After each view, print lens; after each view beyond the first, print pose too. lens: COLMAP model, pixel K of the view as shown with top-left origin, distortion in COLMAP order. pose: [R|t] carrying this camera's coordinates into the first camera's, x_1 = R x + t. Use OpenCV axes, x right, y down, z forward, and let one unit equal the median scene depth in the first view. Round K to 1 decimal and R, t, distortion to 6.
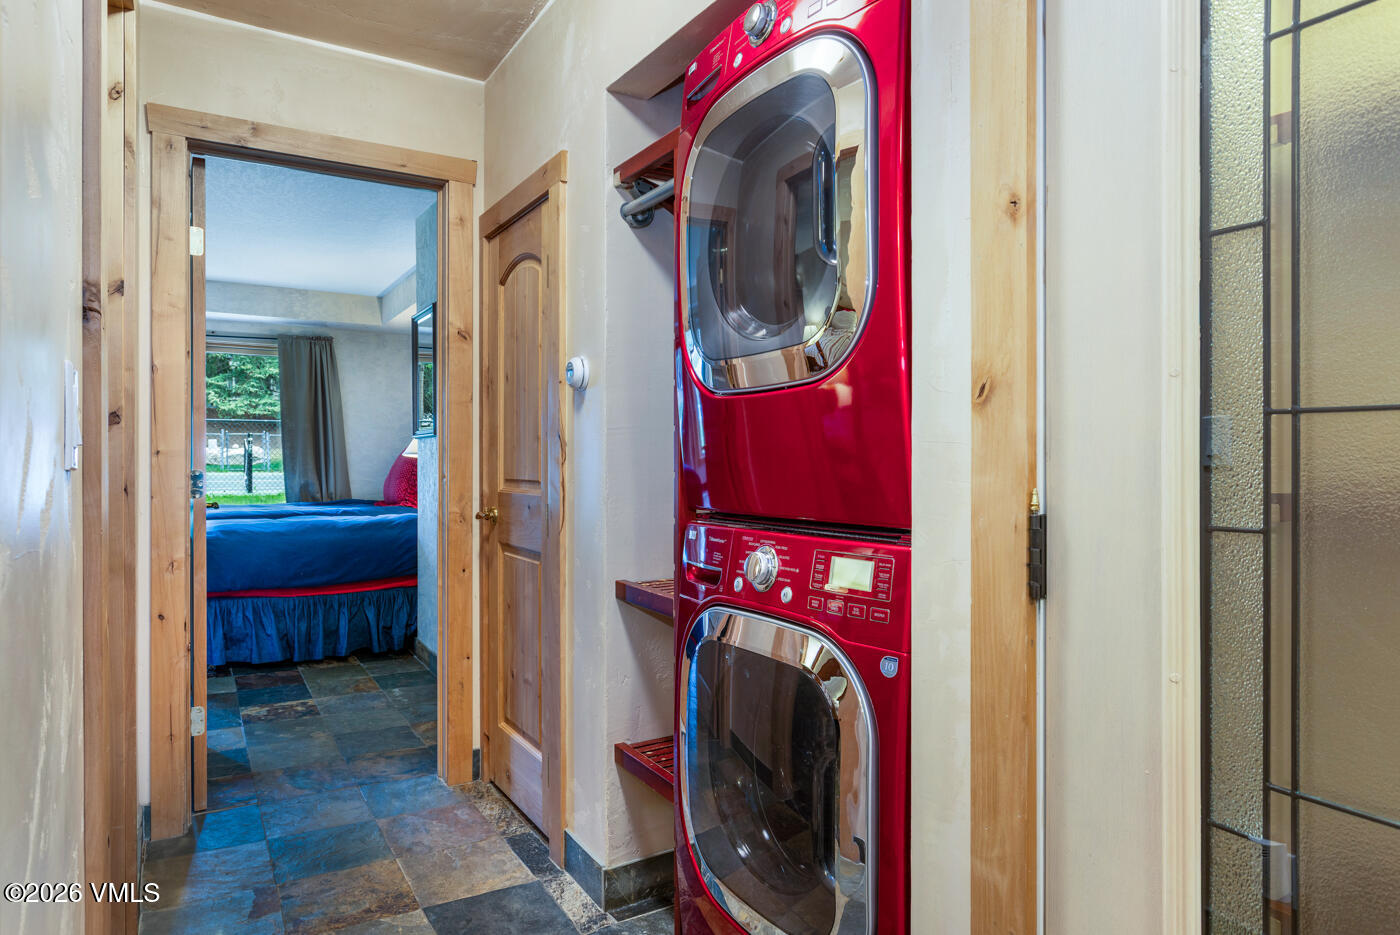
lens RADIAL K [[865.5, 0, 700.0], [0, 865.5, 467.5], [0, 0, 1]] dist [-0.001455, -0.000116]
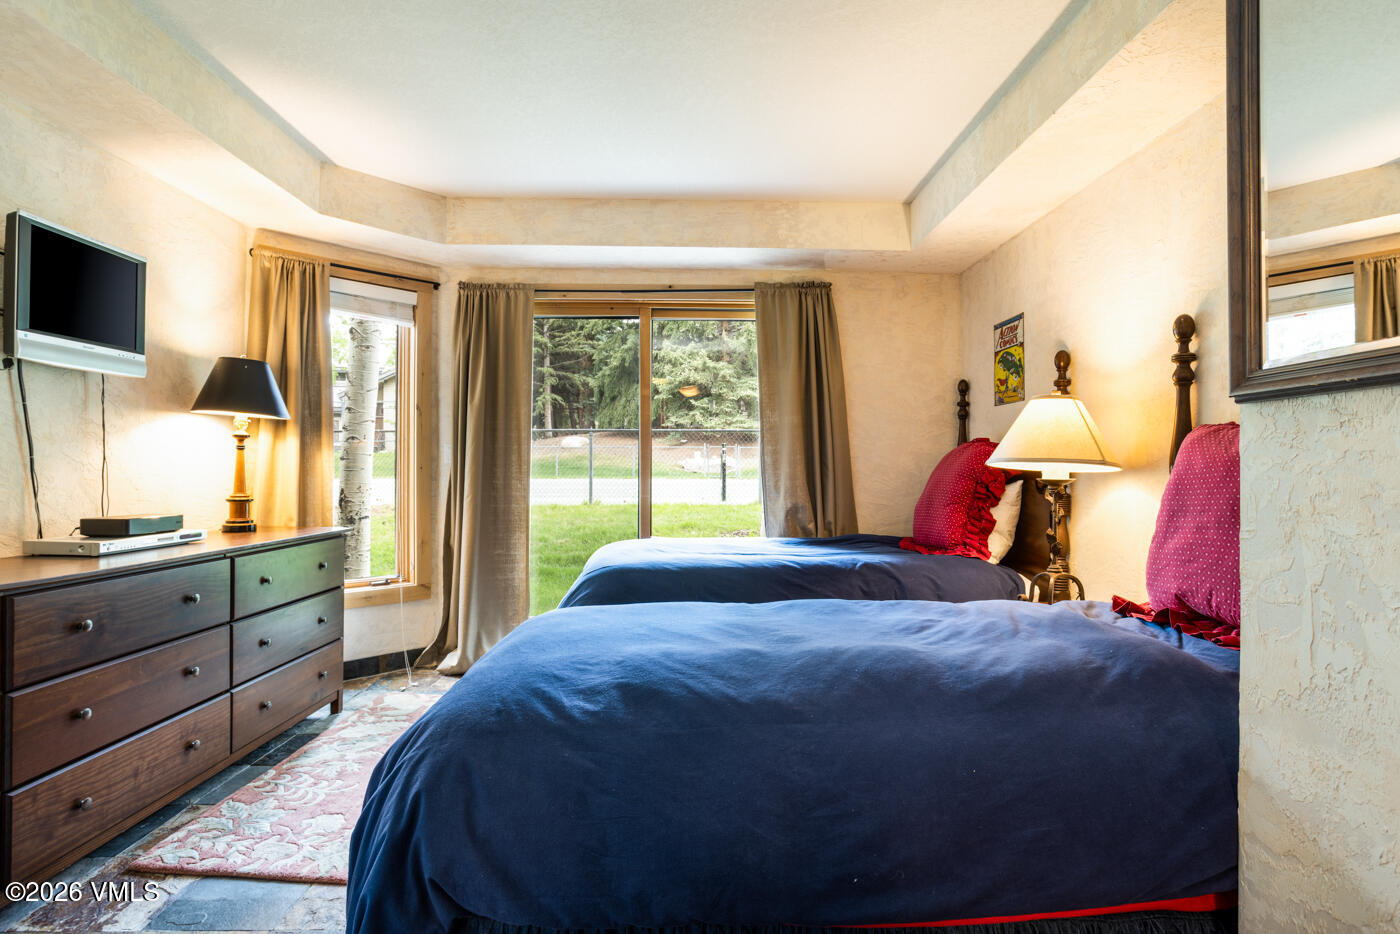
lens RADIAL K [[733.1, 0, 700.0], [0, 733.1, 467.0], [0, 0, 1]] dist [-0.011274, -0.000283]
pose [[0.869795, -0.003259, -0.493402, -0.239507], [-0.001730, 0.999952, -0.009655, -0.006286], [0.493409, 0.009251, 0.869748, 0.474826]]
